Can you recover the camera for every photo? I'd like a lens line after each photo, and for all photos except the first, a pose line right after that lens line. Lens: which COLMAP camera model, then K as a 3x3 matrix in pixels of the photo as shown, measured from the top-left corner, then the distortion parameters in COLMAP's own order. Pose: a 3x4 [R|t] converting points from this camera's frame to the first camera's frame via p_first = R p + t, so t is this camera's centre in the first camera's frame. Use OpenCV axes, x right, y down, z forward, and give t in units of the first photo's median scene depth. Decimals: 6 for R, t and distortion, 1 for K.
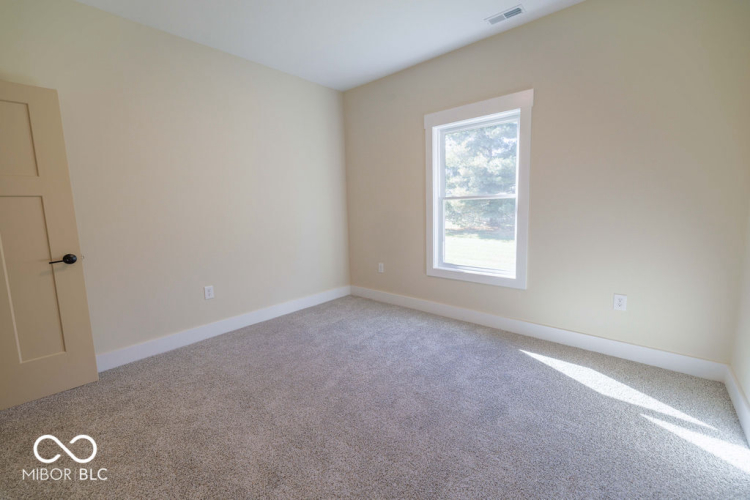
lens RADIAL K [[314.0, 0, 374.3], [0, 314.0, 246.2], [0, 0, 1]] dist [0.001027, 0.000195]
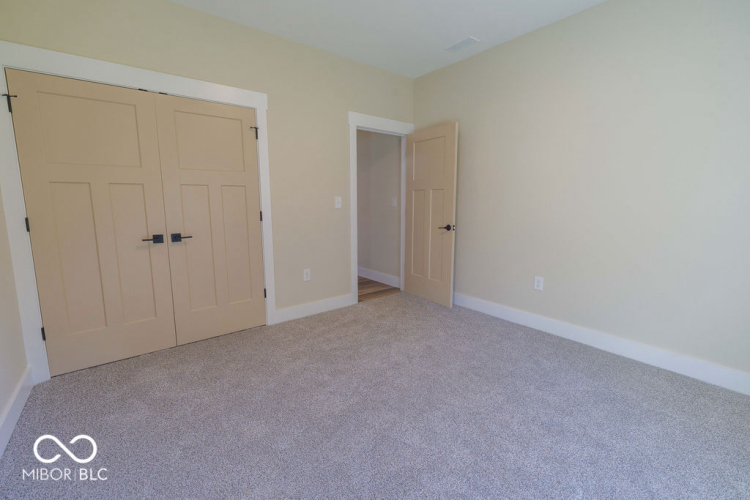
lens RADIAL K [[314.0, 0, 374.3], [0, 314.0, 246.2], [0, 0, 1]] dist [0.001027, 0.000195]
pose [[-0.181420, 0.154720, -0.971158, 0.497695], [-0.121908, 0.976390, 0.178327, -0.077447], [0.975820, 0.150745, -0.158275, 0.644263]]
